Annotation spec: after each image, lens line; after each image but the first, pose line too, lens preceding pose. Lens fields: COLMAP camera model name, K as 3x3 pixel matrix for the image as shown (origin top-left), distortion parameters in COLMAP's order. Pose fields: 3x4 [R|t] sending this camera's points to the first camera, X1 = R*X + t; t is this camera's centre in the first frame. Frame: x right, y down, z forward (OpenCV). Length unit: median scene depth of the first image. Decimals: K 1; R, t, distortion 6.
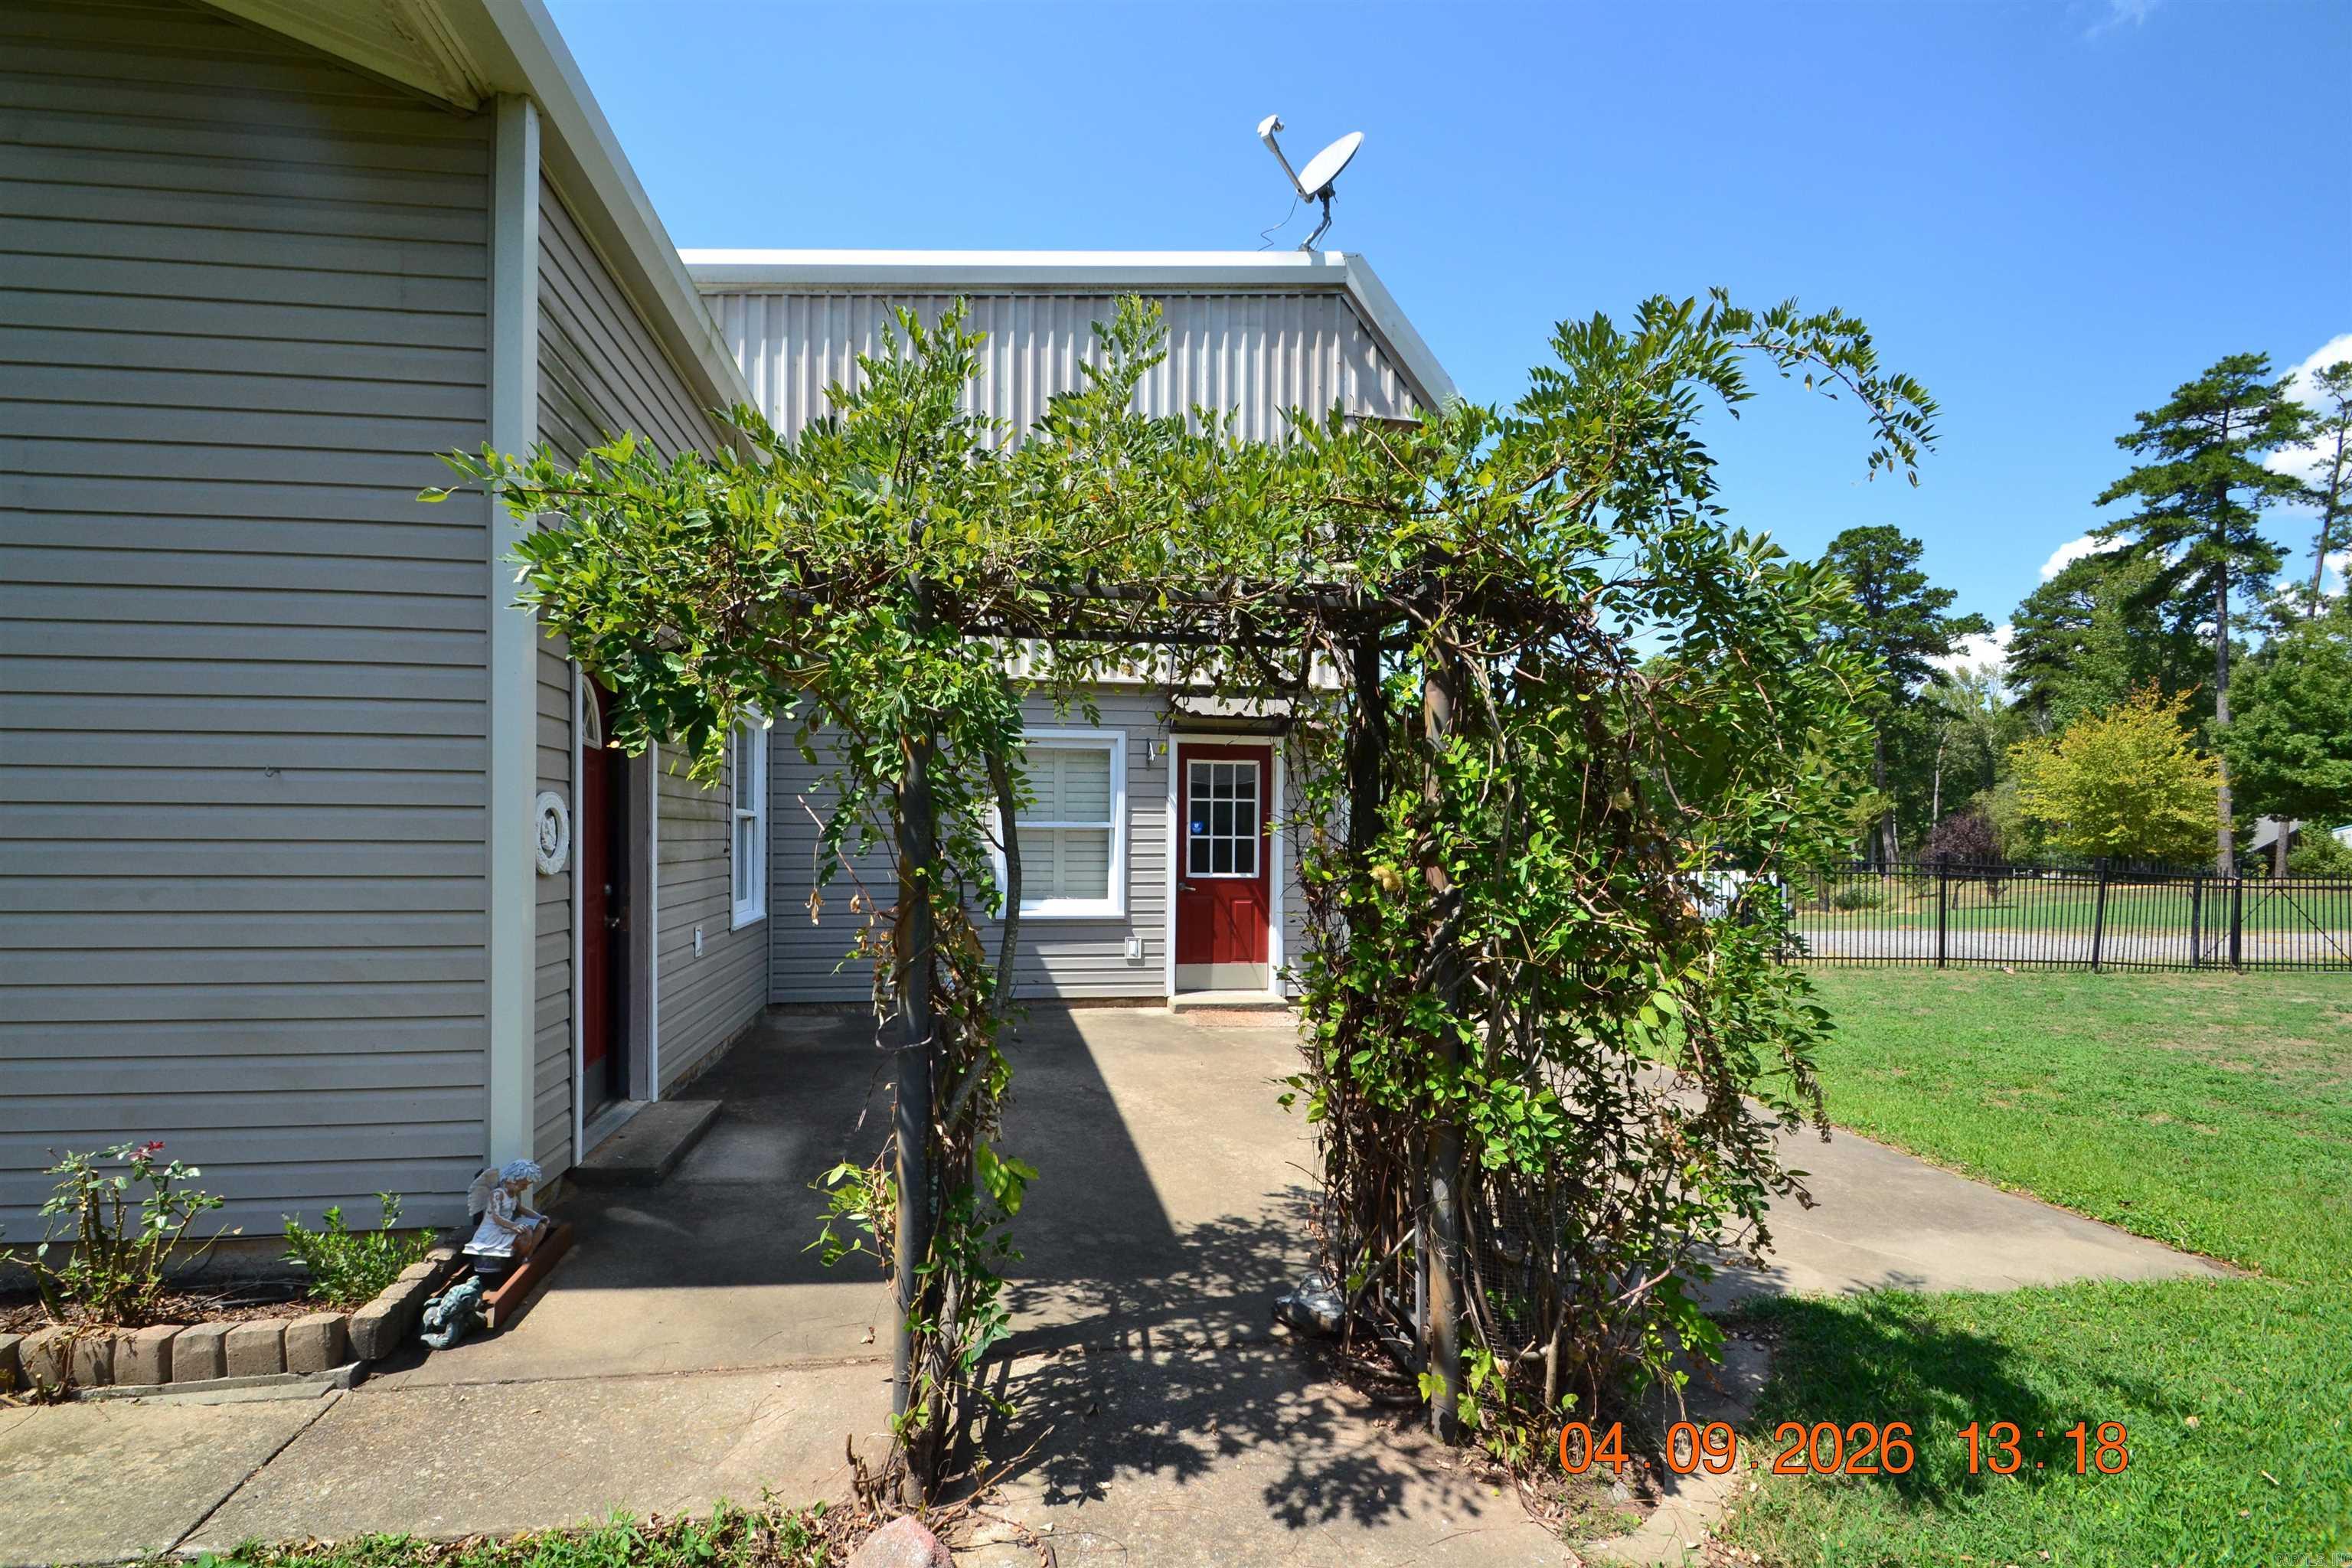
lens RADIAL K [[1040.0, 0, 1129.8], [0, 1040.0, 844.4], [0, 0, 1]] dist [0.023999, -0.020017]
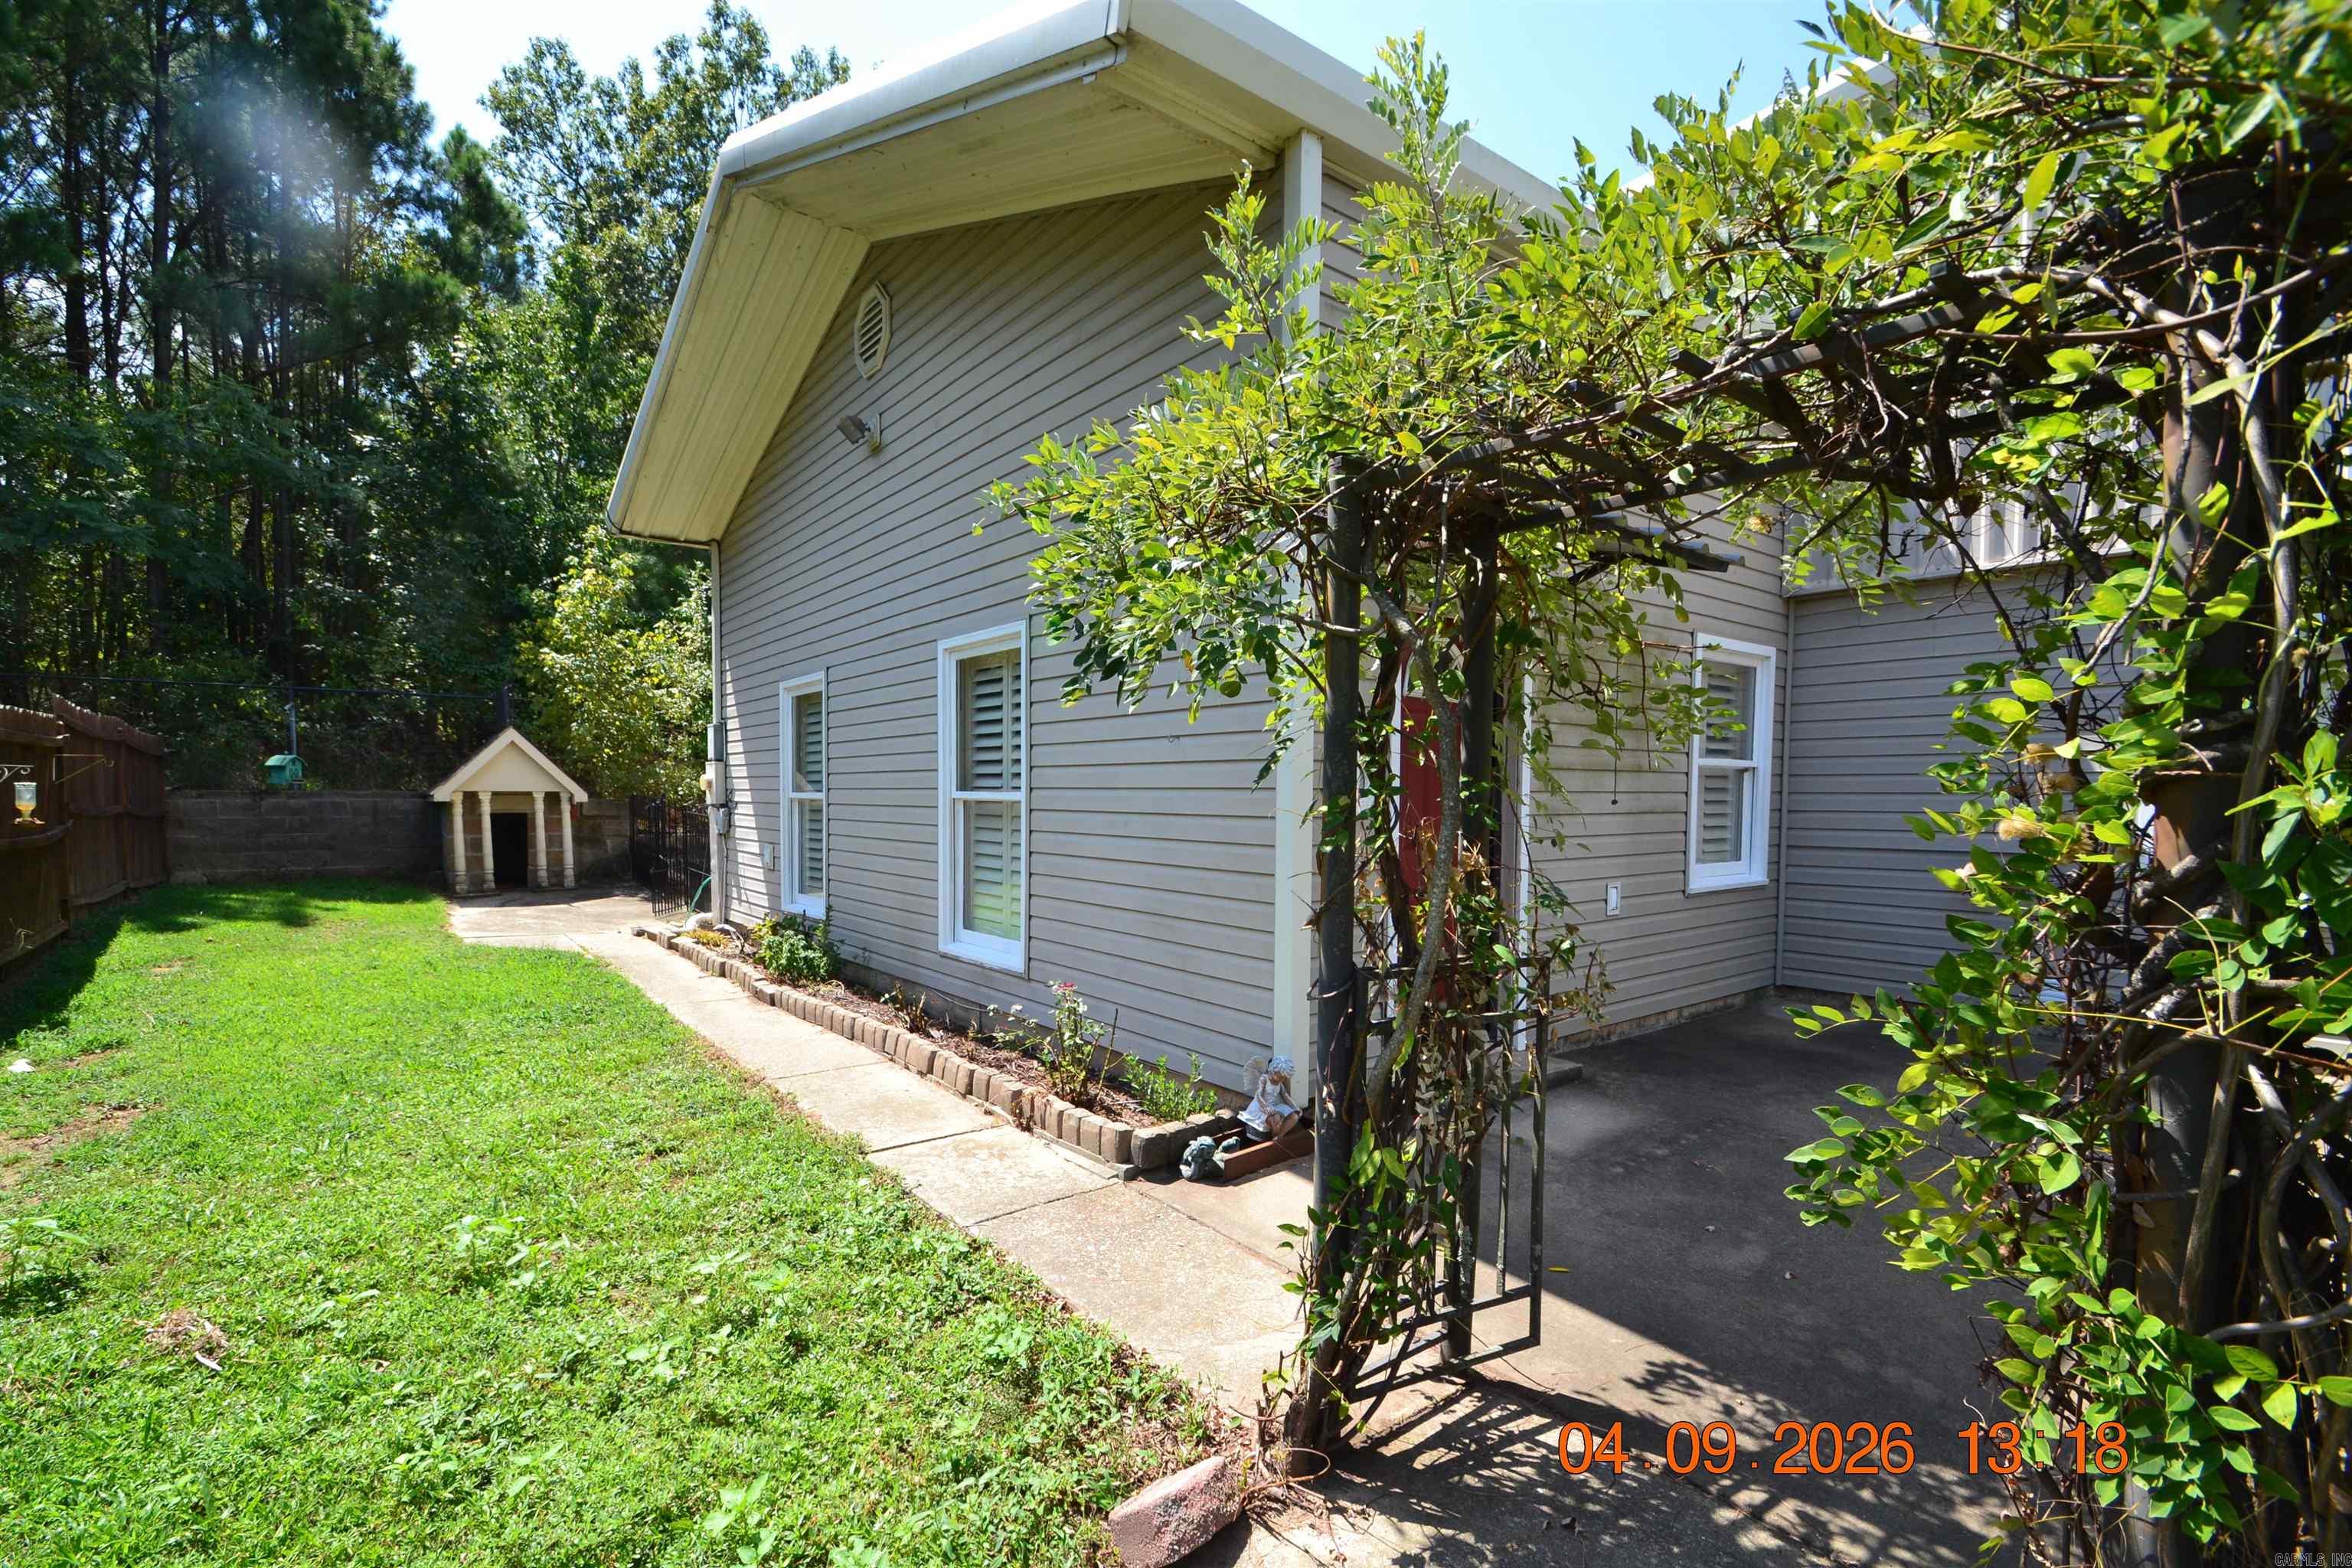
lens RADIAL K [[1040.0, 0, 1129.8], [0, 1040.0, 844.4], [0, 0, 1]] dist [0.023999, -0.020017]
pose [[0.476946, 0.041029, -0.877974, 0.431906], [-0.008375, 0.999077, 0.042139, 0.014484], [0.878893, -0.012745, 0.476849, 0.335360]]
